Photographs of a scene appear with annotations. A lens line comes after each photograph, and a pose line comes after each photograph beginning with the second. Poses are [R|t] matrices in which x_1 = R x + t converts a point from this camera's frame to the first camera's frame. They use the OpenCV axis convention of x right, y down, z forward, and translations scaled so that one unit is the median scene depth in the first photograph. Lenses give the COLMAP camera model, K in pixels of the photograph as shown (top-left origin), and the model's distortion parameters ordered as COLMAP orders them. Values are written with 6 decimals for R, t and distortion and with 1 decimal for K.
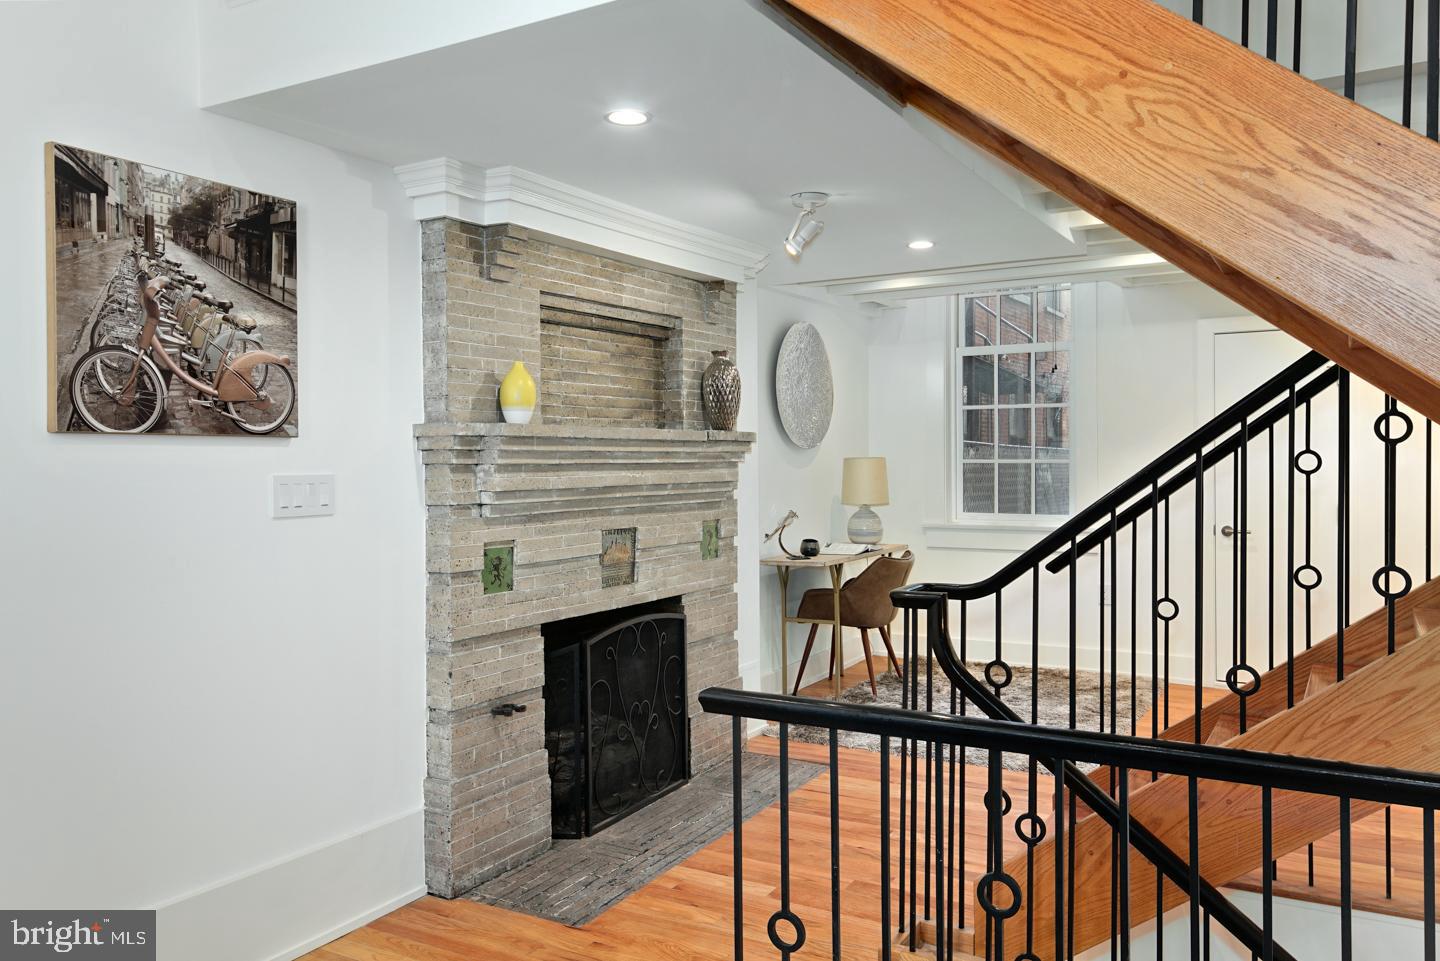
lens RADIAL K [[1089.1, 0, 720.0], [0, 1089.1, 480.5], [0, 0, 1]] dist [0.011858, 0.008731]
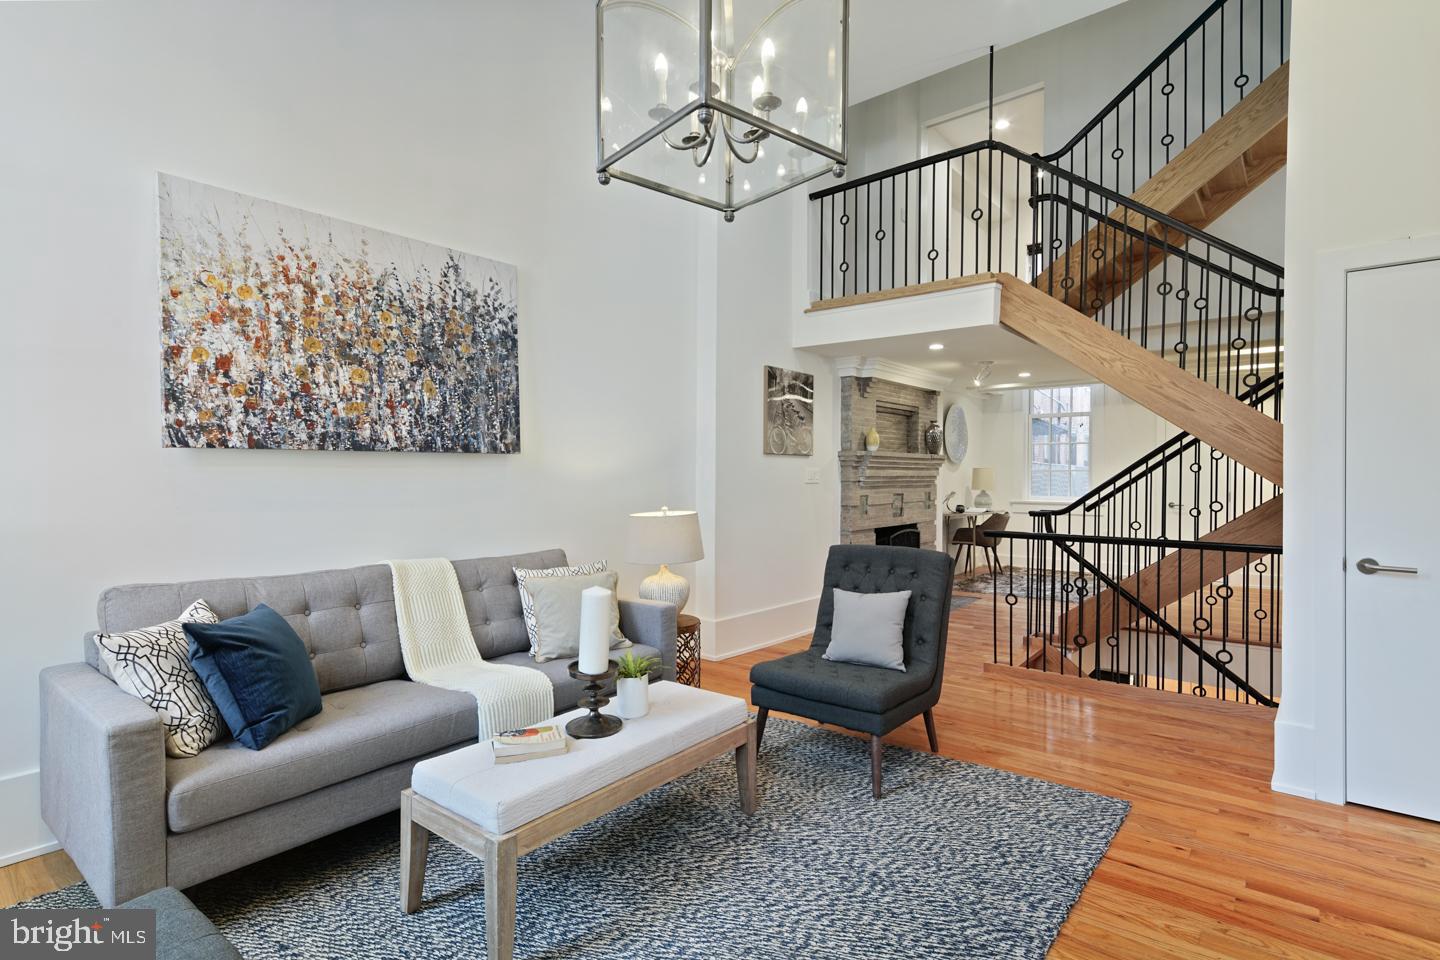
lens RADIAL K [[700.0, 0, 720.0], [0, 700.0, 480.0], [0, 0, 1]] dist [0.012760, -0.000075]
pose [[0.987415, 0.012543, -0.157652, -0.256934], [-0.013932, 0.999873, -0.007712, 0.033187], [0.157535, 0.009812, 0.987465, -0.679727]]
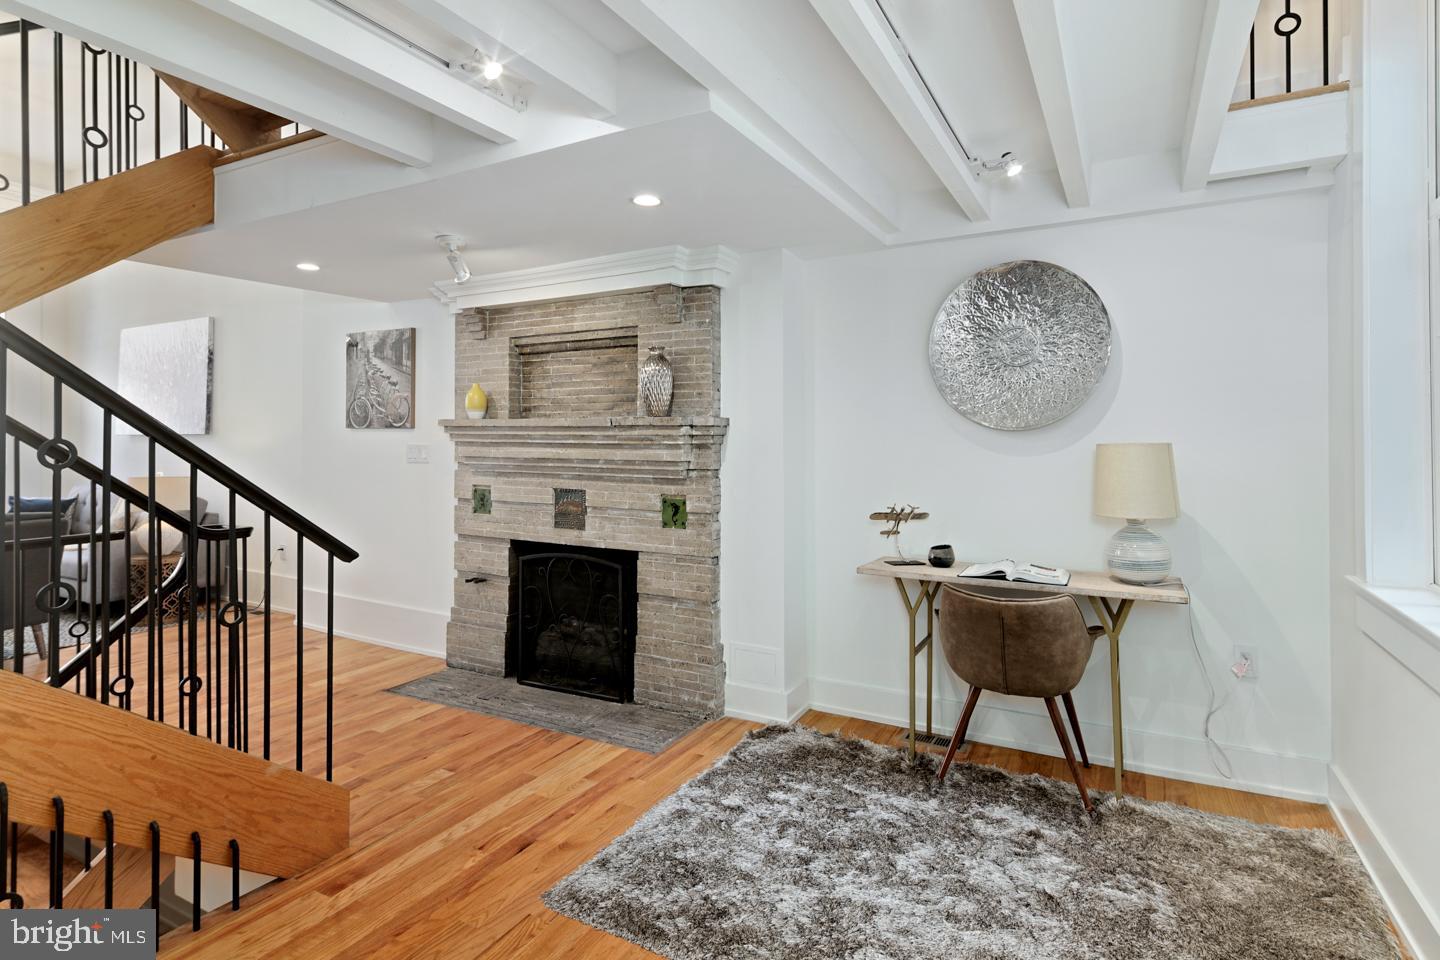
lens RADIAL K [[738.9, 0, 722.0], [0, 738.9, 432.6], [0, 0, 1]] dist [0.020429, -0.000008]
pose [[0.024422, 0.006228, -0.999682, 0.932454], [-0.021697, 0.999748, 0.005699, -0.041479], [0.999466, 0.021551, 0.024551, 1.249952]]
